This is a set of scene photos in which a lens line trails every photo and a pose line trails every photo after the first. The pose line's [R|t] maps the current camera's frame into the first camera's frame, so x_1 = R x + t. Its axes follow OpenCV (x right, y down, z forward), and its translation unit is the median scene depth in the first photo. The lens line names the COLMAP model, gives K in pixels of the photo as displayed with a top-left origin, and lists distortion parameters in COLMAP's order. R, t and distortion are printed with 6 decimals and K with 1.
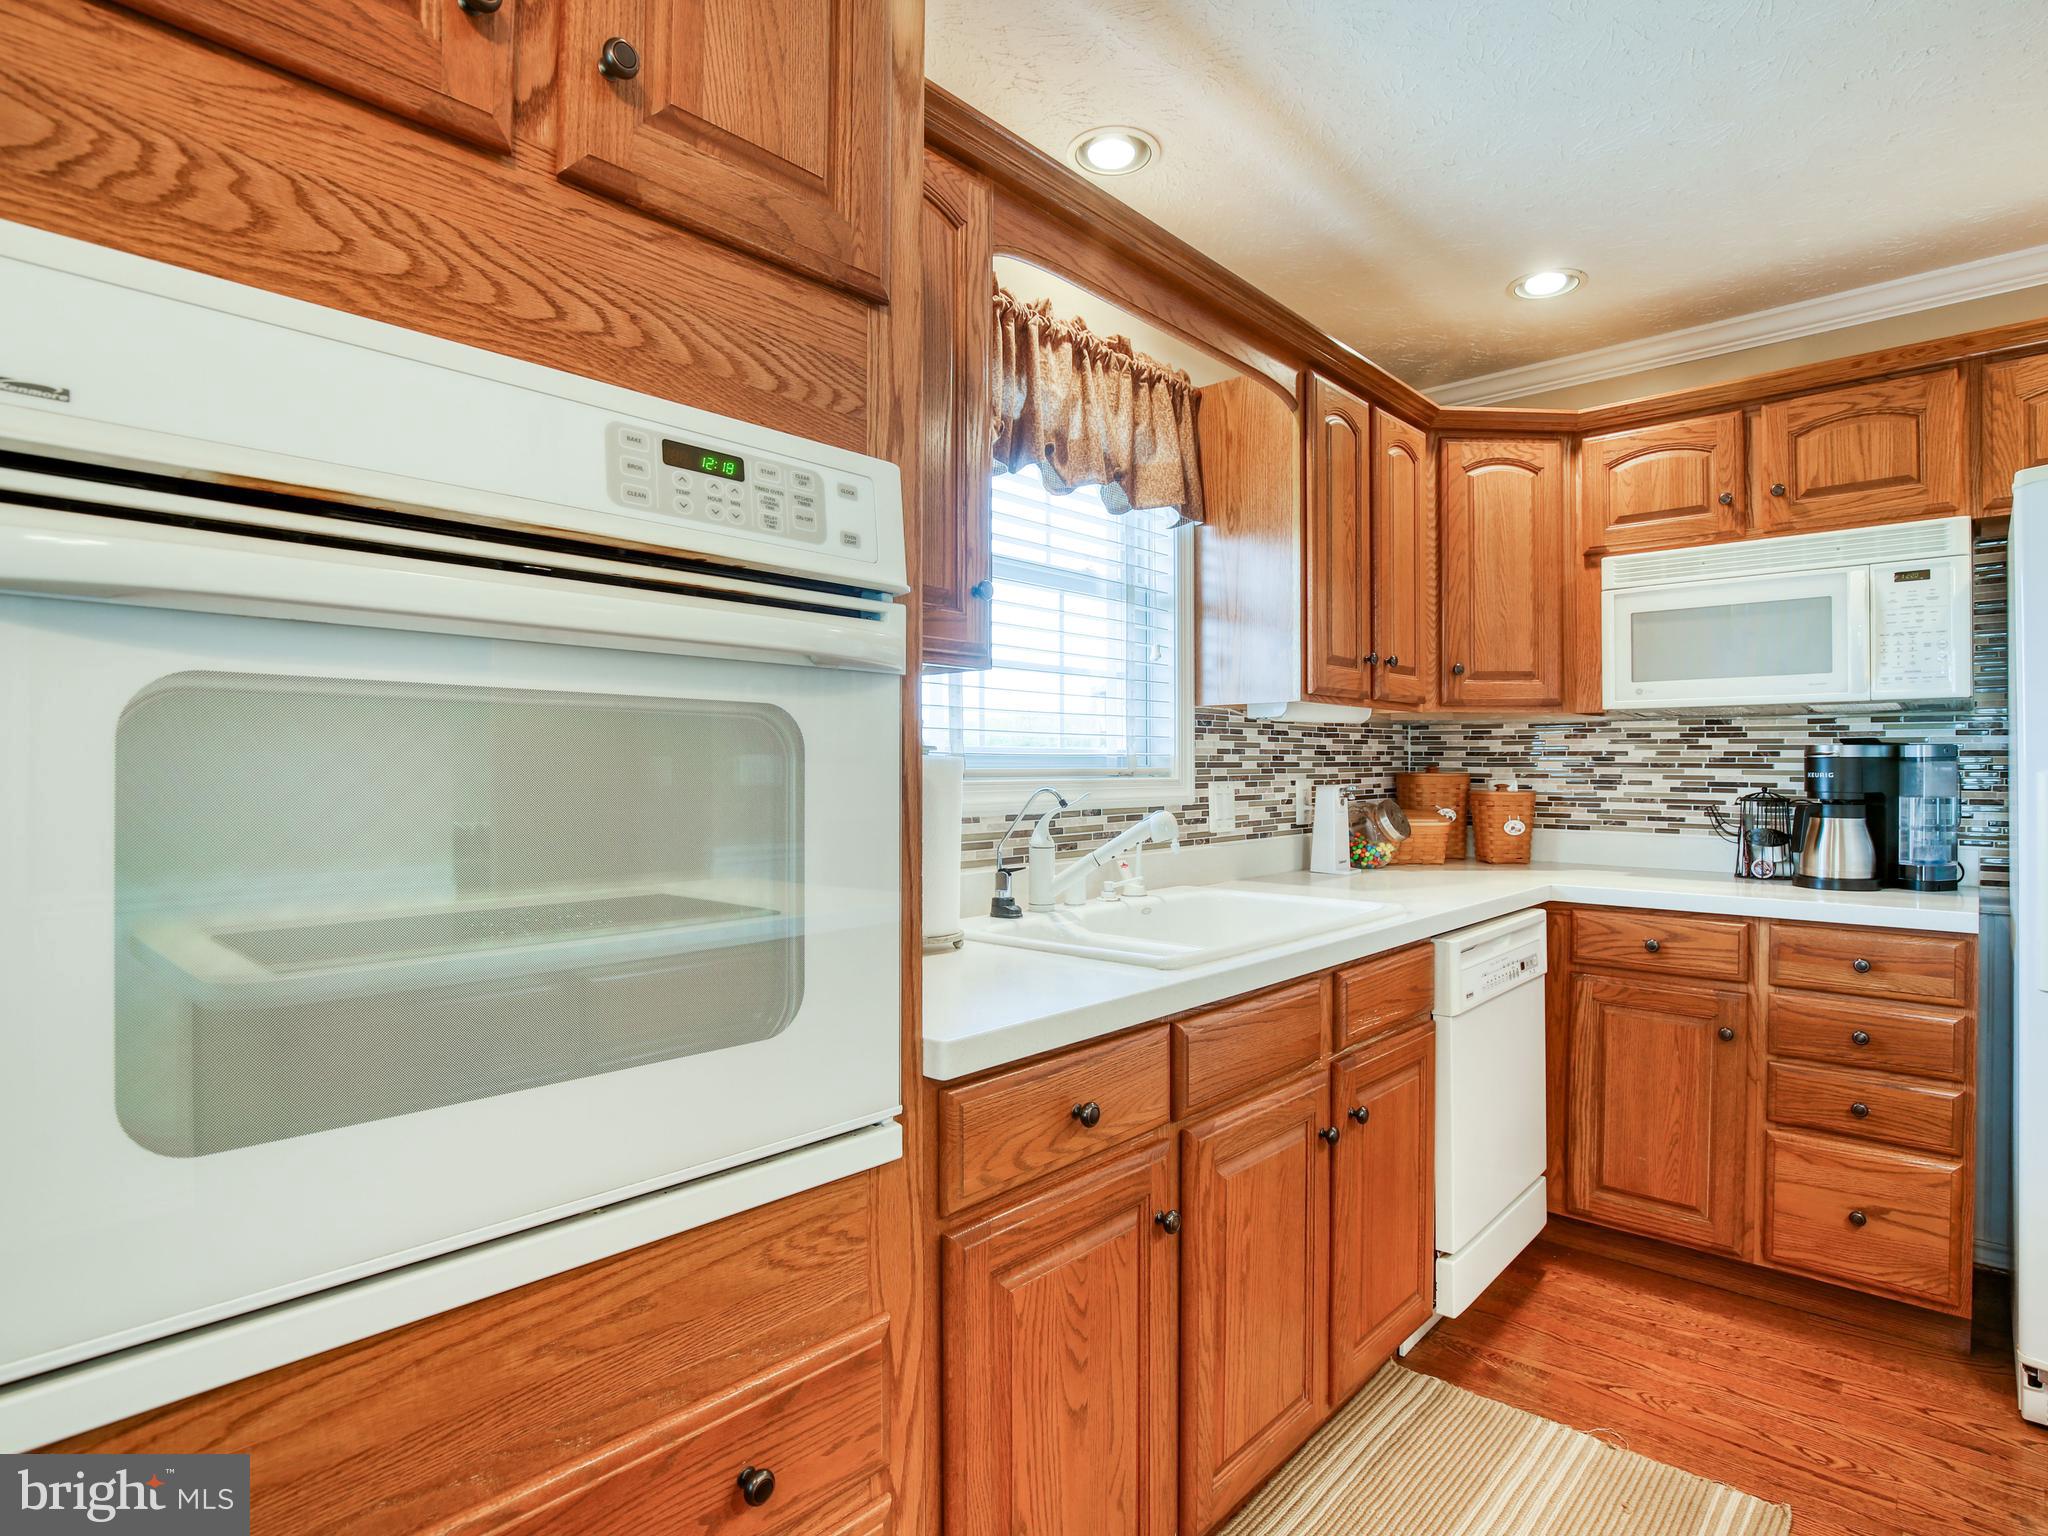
lens RADIAL K [[1076.4, 0, 1023.2], [0, 1076.4, 764.9], [0, 0, 1]] dist [-0.034834, 0.006283]
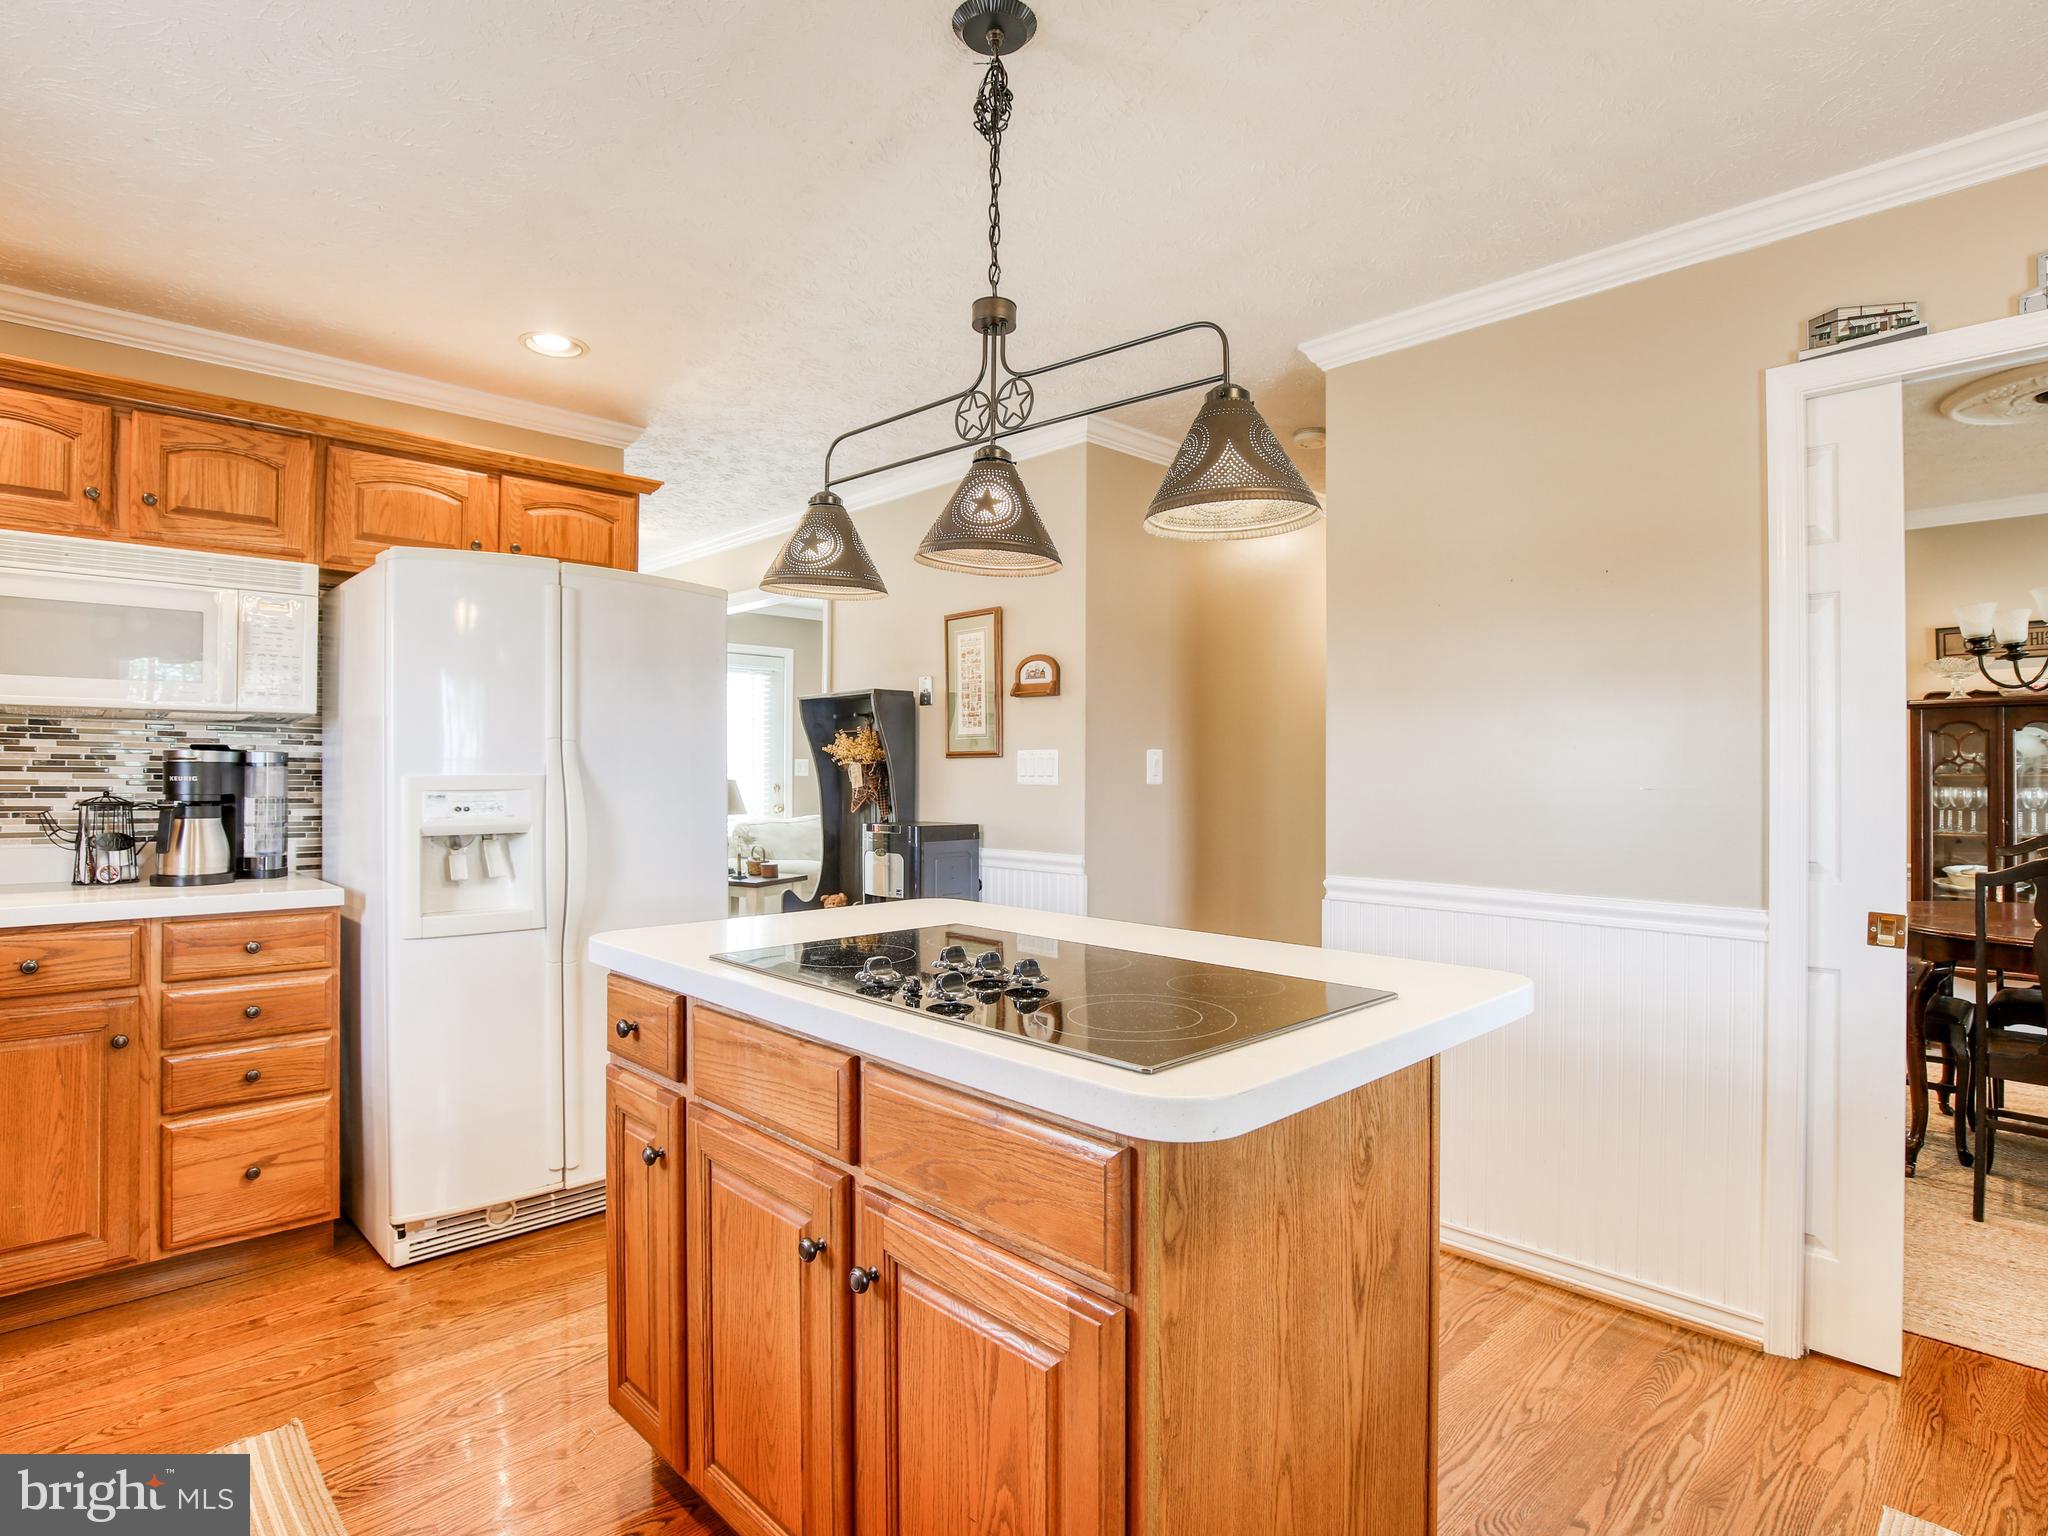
lens RADIAL K [[1076.4, 0, 1039.3], [0, 1076.4, 763.5], [0, 0, 1]] dist [-0.034834, 0.006283]
pose [[0.049489, 0.010110, 0.998724, -0.273524], [-0.005543, 0.999936, -0.009848, 0.000151], [-0.998759, -0.005048, 0.049542, 0.098726]]
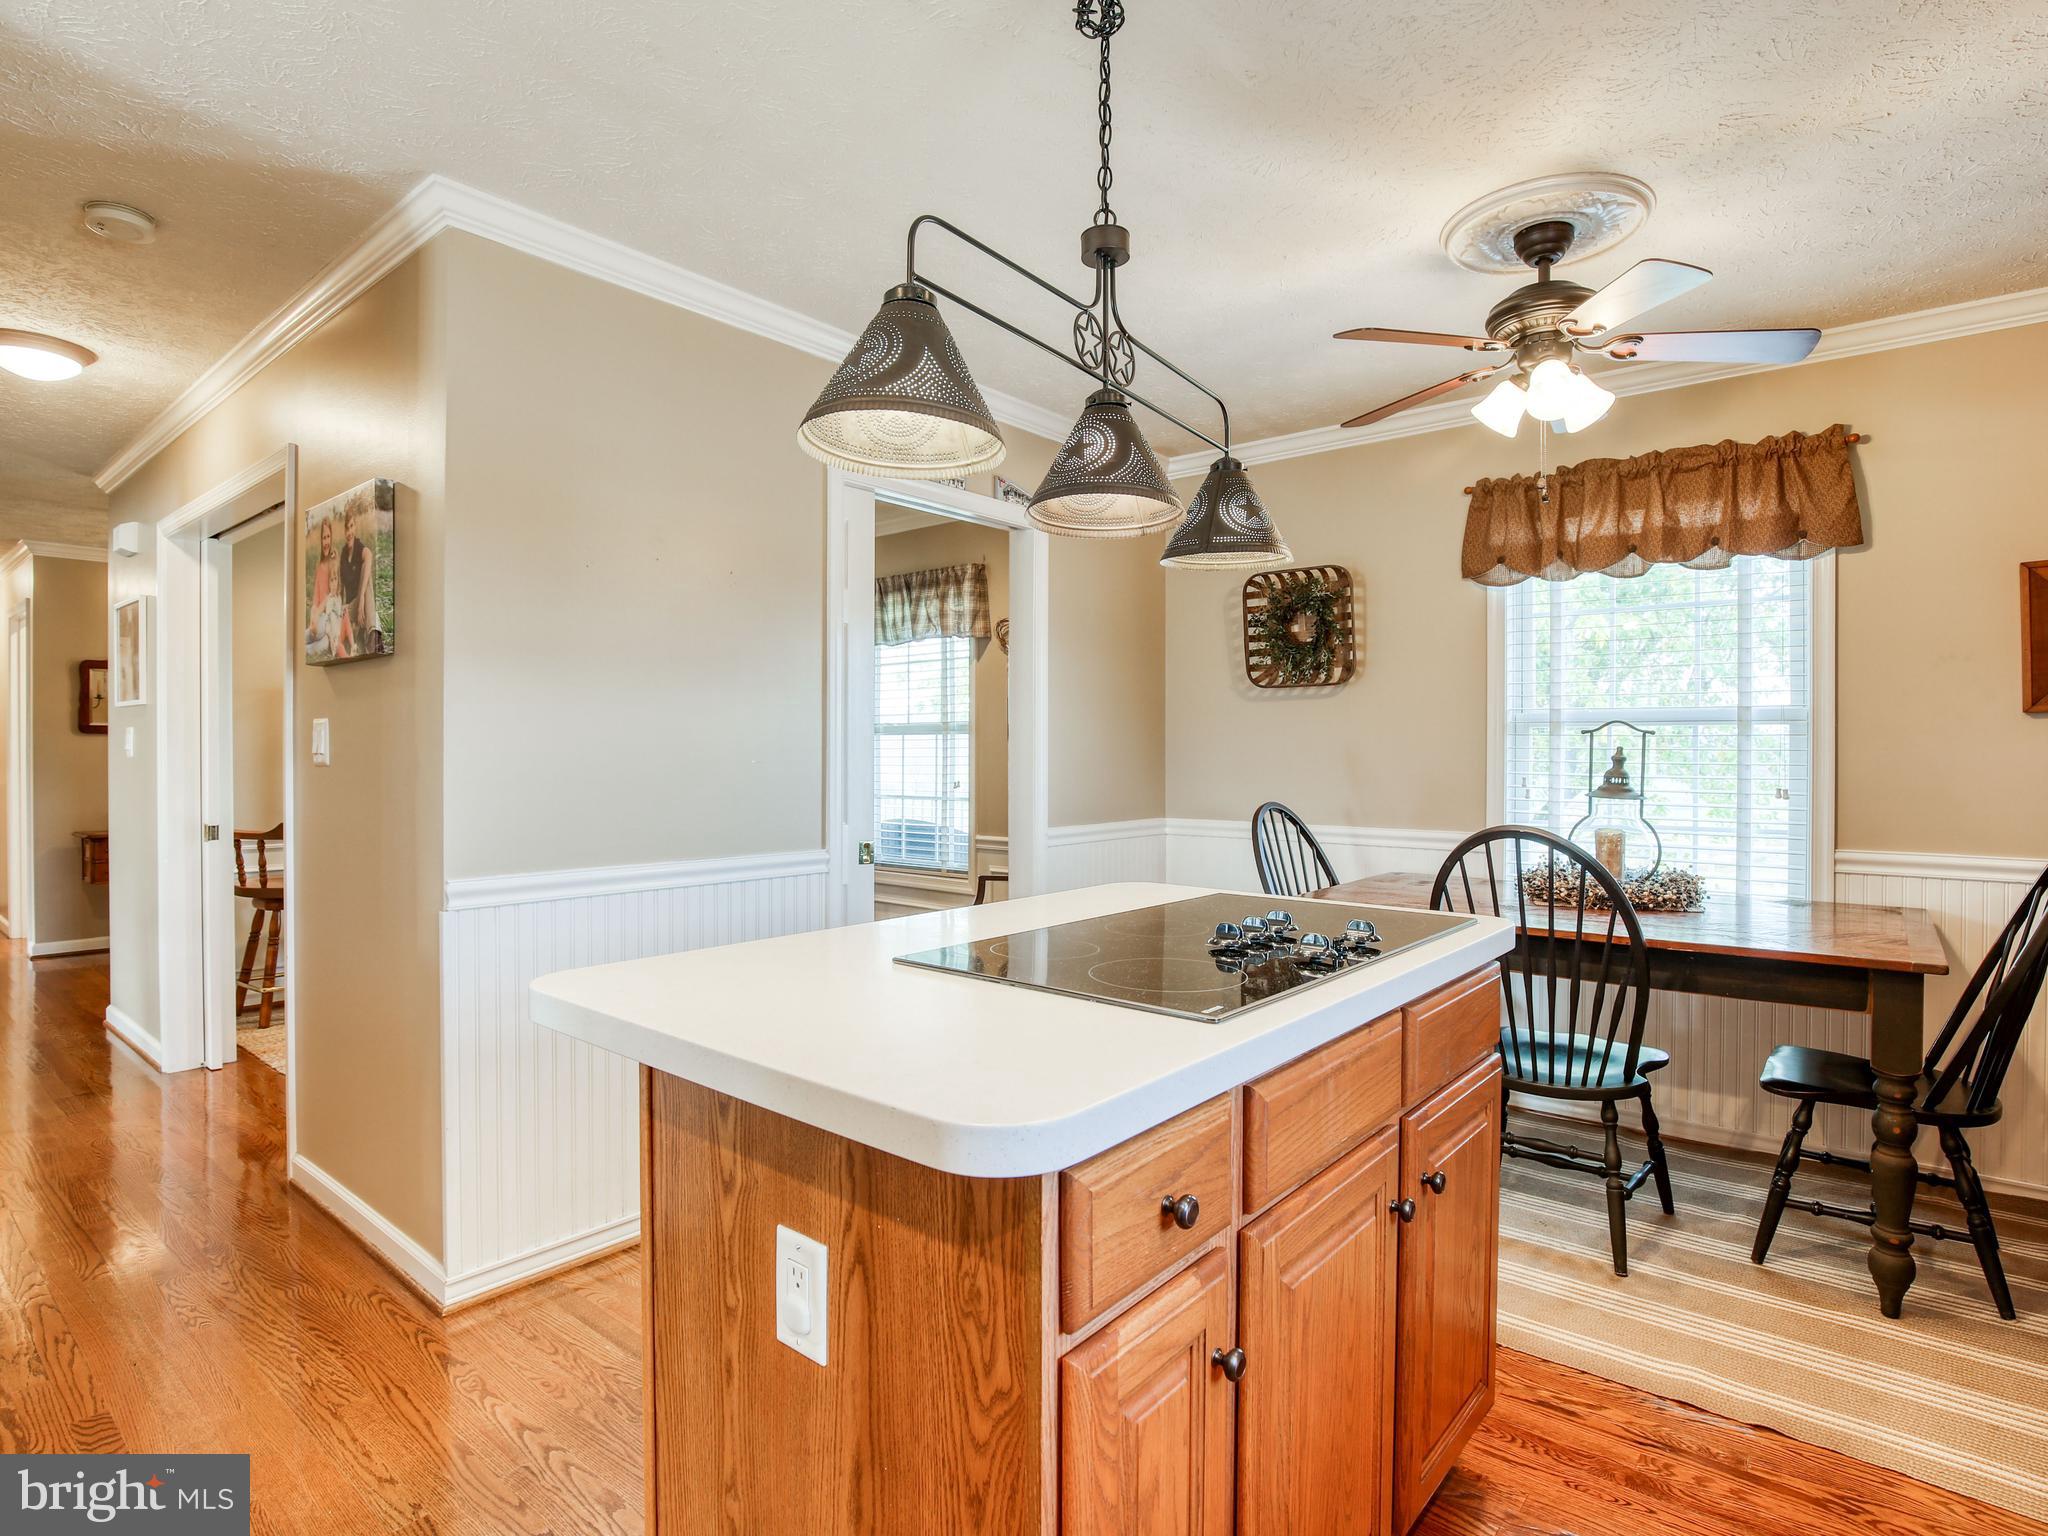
lens RADIAL K [[1076.4, 0, 1038.2], [0, 1076.4, 754.7], [0, 0, 1]] dist [-0.034834, 0.006283]
pose [[-0.999236, -0.001476, -0.039057, 0.518581], [-0.001485, 0.999999, 0.000205, 0.002363], [0.039056, 0.000263, -0.999237, 0.826052]]
